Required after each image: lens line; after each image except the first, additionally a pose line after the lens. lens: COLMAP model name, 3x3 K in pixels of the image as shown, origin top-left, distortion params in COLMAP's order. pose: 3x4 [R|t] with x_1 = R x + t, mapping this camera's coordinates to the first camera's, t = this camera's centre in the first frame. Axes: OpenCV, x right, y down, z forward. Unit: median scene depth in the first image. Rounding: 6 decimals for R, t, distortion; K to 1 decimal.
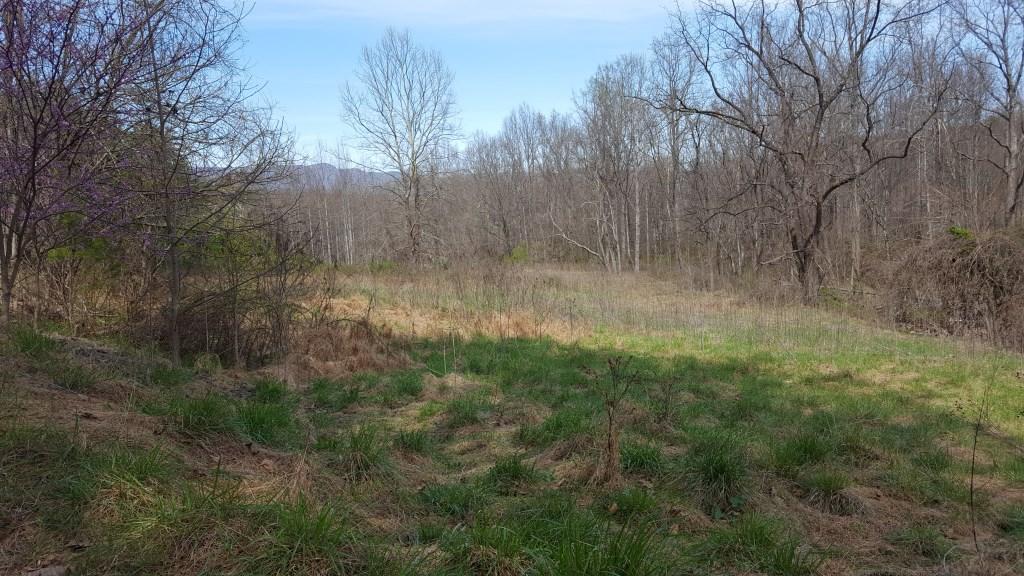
lens RADIAL K [[824.7, 0, 512.0], [0, 824.7, 288.0], [0, 0, 1]] dist [0.142645, -0.234402]
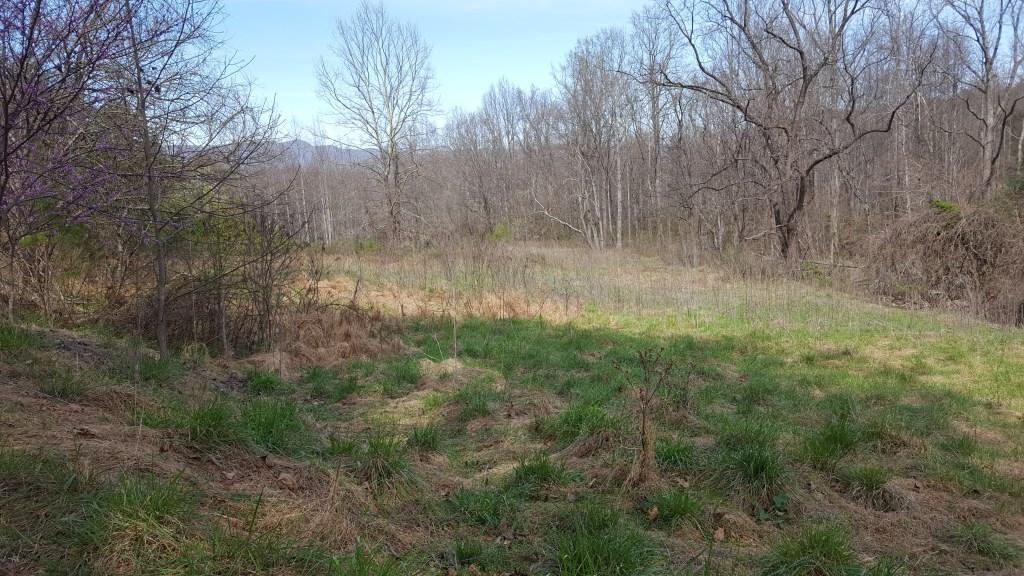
lens RADIAL K [[817.6, 0, 518.4], [0, 817.6, 294.0], [0, 0, 1]] dist [0.137487, -0.232299]
pose [[0.999184, -0.013624, 0.038033, -0.012591], [0.012206, 0.999231, 0.037269, -0.003491], [-0.038512, -0.036775, 0.998581, 0.017725]]
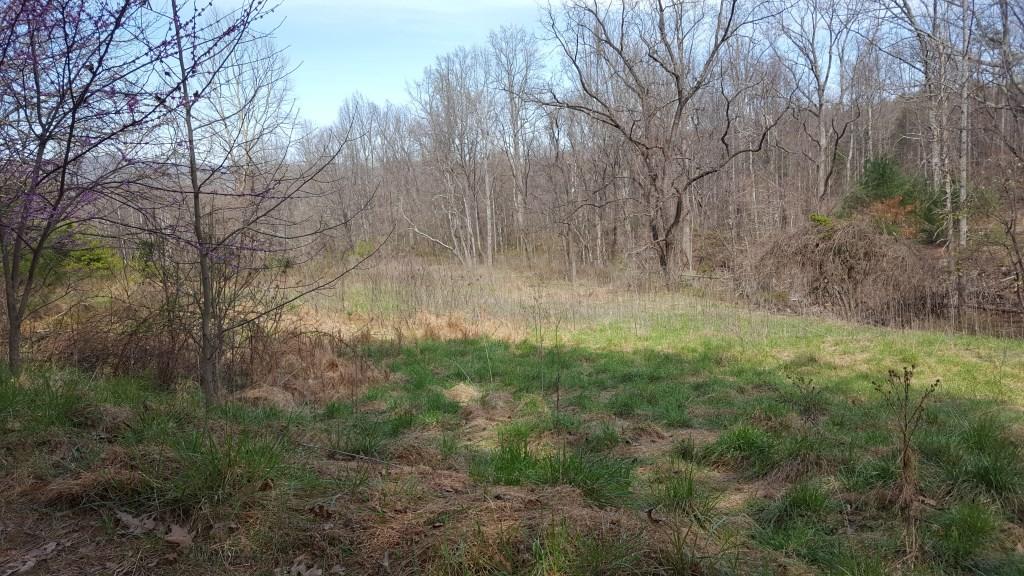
lens RADIAL K [[814.0, 0, 512.0], [0, 814.0, 288.0], [0, 0, 1]] dist [0.219674, -0.454702]
pose [[0.965014, -0.039474, 0.259211, -0.113804], [0.036866, 0.999209, 0.014916, -0.006659], [-0.259594, -0.004838, 0.965706, 0.048265]]
